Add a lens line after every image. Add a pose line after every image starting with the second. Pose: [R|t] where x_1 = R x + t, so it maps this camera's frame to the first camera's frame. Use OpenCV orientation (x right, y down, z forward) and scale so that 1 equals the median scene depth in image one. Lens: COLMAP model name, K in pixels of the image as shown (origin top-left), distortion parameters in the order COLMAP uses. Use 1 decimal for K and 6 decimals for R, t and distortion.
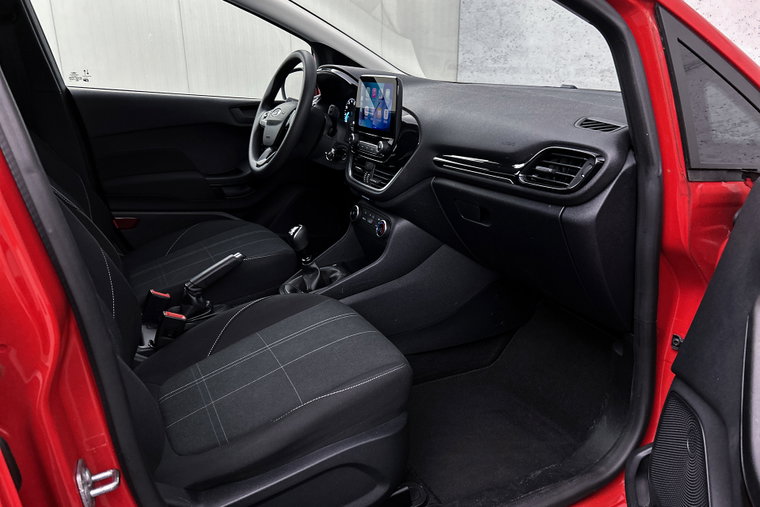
lens RADIAL K [[577.4, 0, 383.8], [0, 577.4, 253.2], [0, 0, 1]] dist [0.053875, -0.062875]
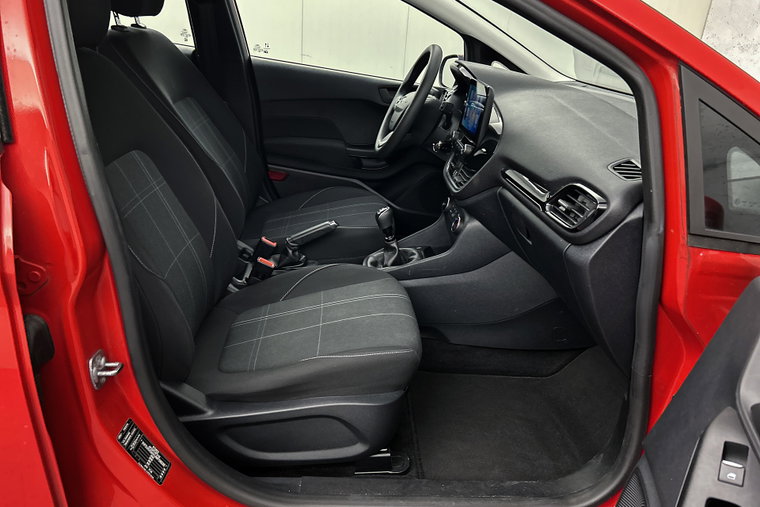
lens RADIAL K [[577.4, 0, 381.5], [0, 577.4, 253.5], [0, 0, 1]] dist [0.053875, -0.062875]
pose [[0.917640, 0.212657, -0.335729, 0.246052], [-0.191041, 0.976820, 0.096568, -0.068900], [0.348483, -0.024477, 0.936995, -0.053210]]
